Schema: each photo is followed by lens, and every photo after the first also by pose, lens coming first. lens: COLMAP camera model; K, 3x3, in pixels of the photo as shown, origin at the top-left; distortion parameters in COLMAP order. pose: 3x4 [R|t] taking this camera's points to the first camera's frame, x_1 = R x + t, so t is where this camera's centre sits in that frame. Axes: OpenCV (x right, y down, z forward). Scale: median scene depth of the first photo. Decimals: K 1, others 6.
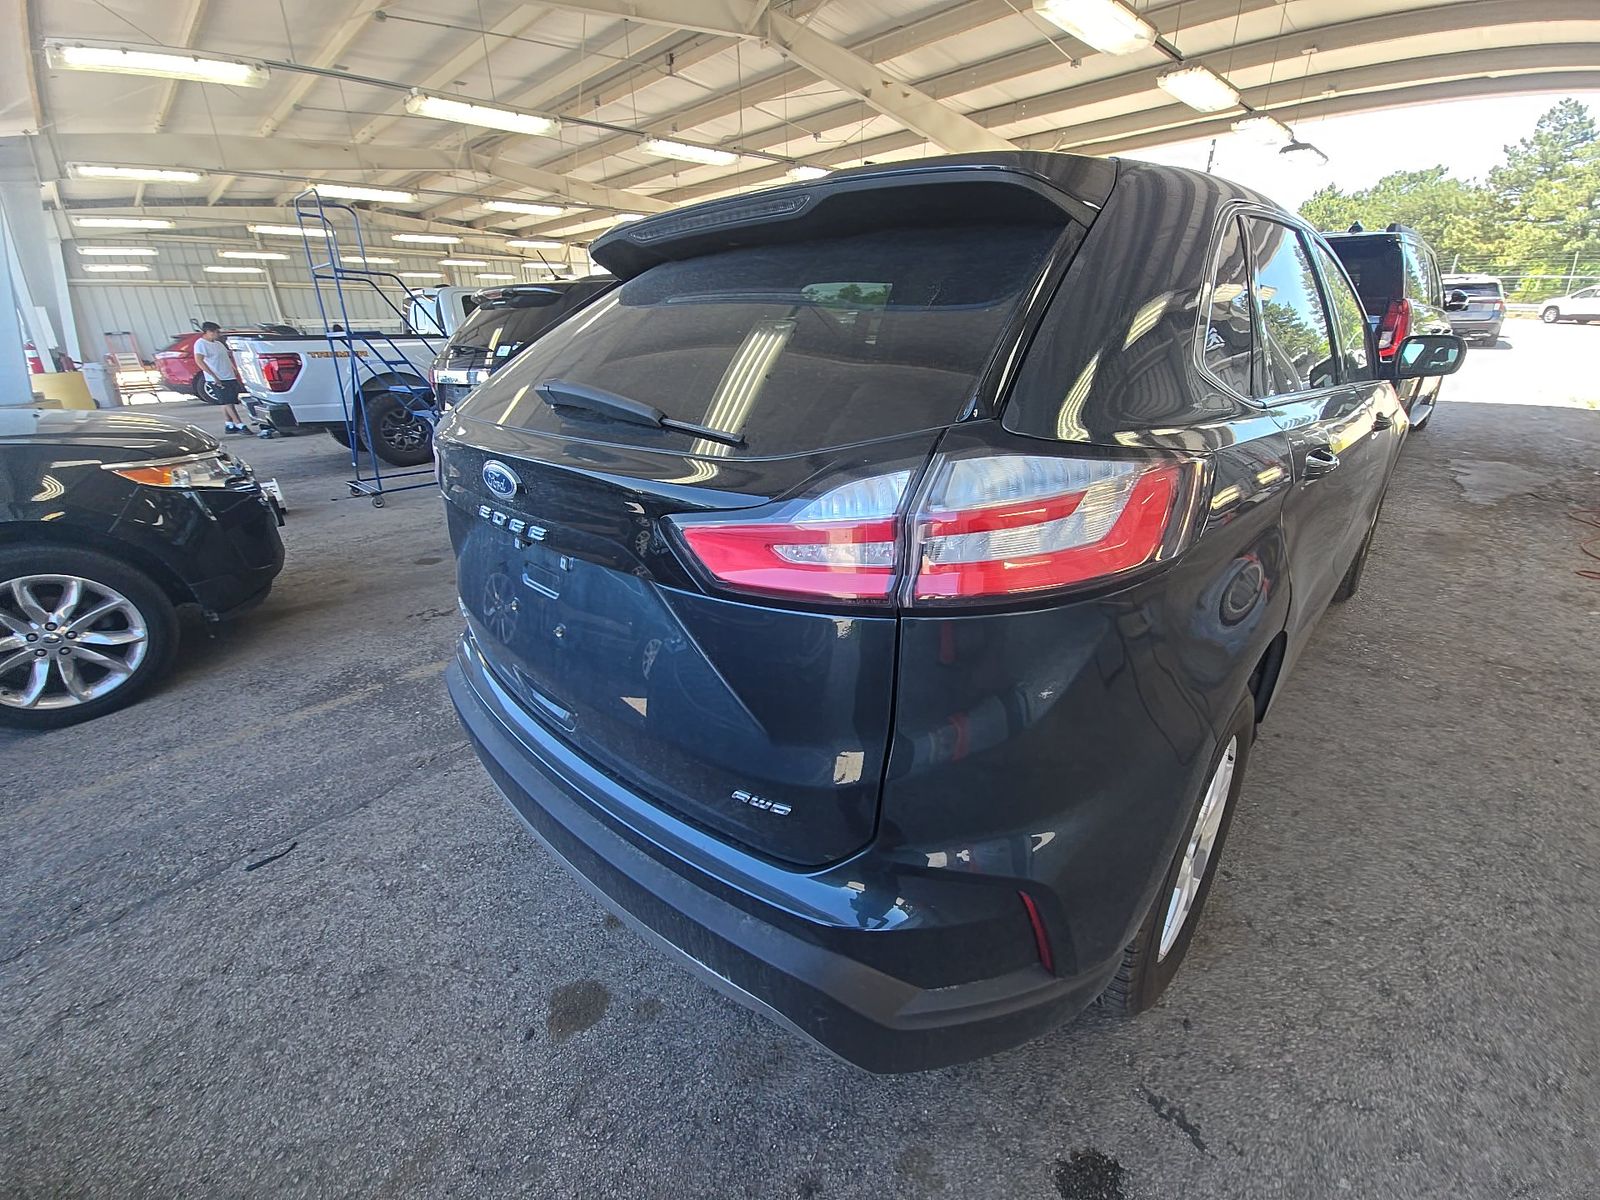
lens RADIAL K [[641.2, 0, 800.0], [0, 641.2, 600.0], [0, 0, 1]] dist [0.027707, -0.020537]
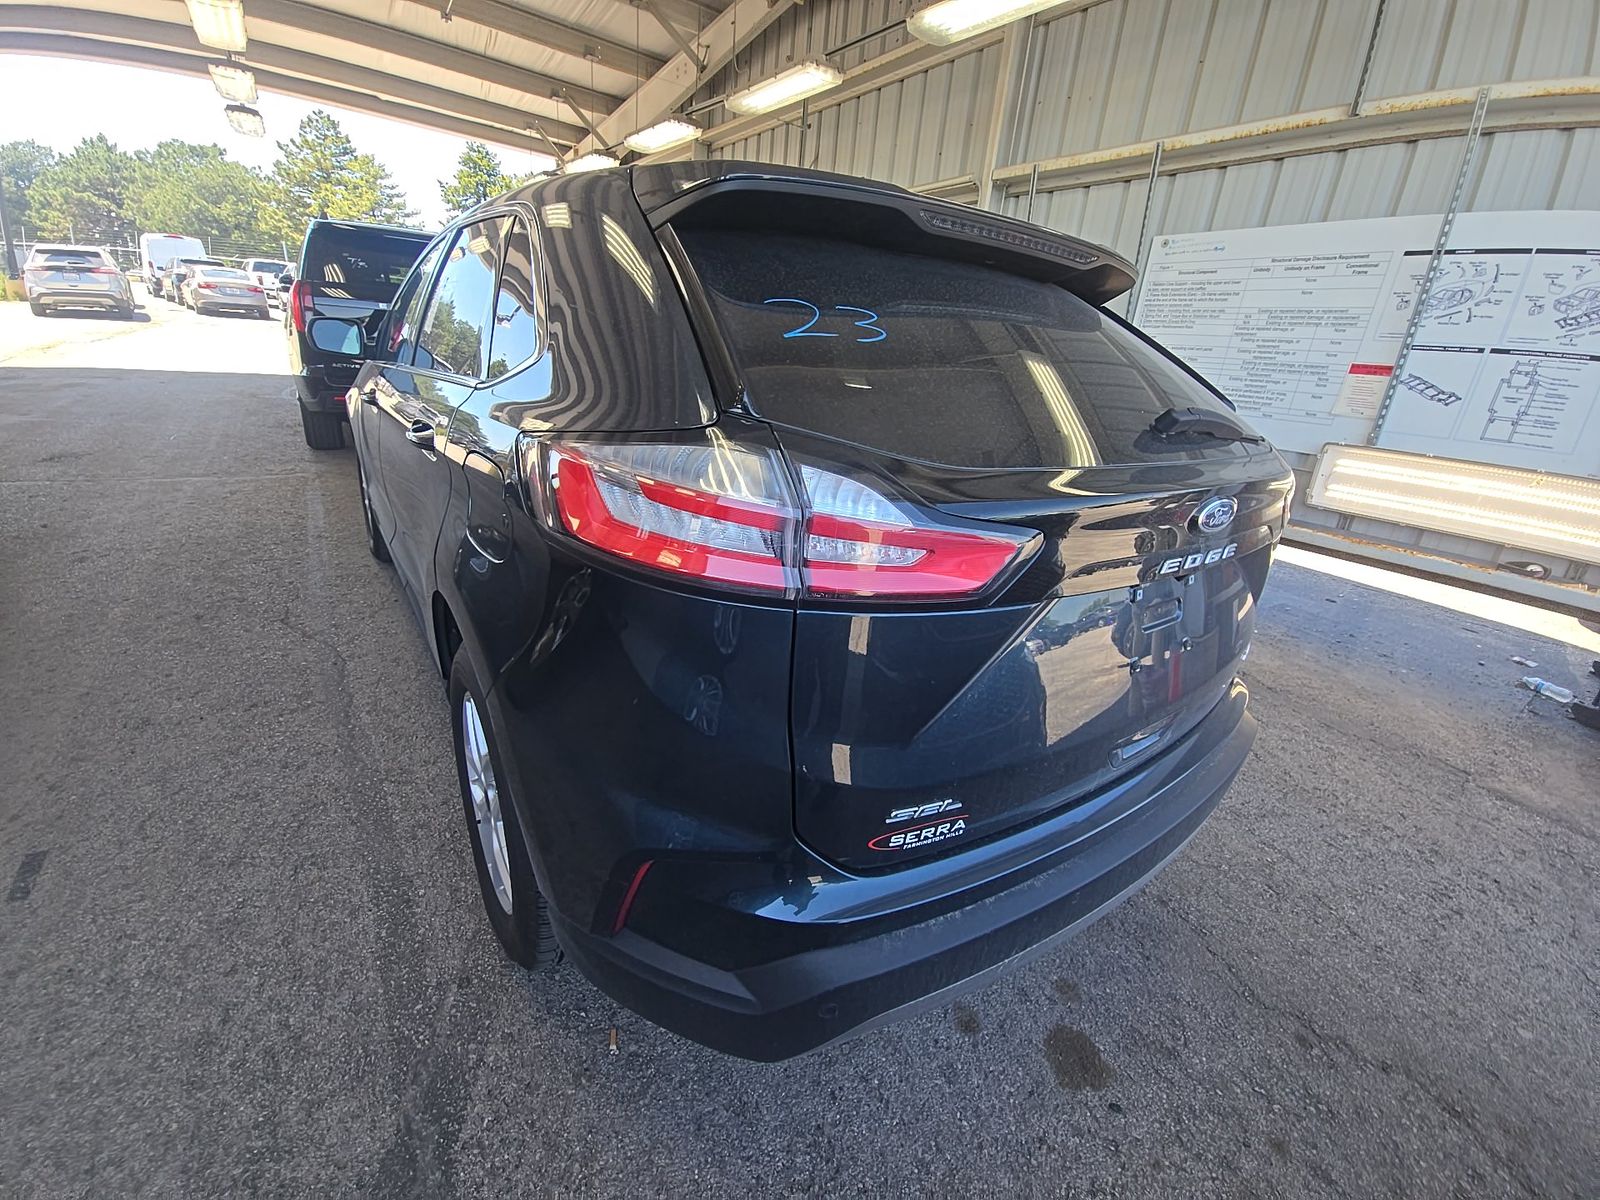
lens RADIAL K [[641.2, 0, 800.0], [0, 641.2, 600.0], [0, 0, 1]] dist [0.027707, -0.020537]
pose [[0.171749, -0.321581, 0.931175, -0.177095], [0.290300, 0.919771, 0.264098, -0.059432], [-0.941397, 0.224961, 0.251325, 0.161614]]
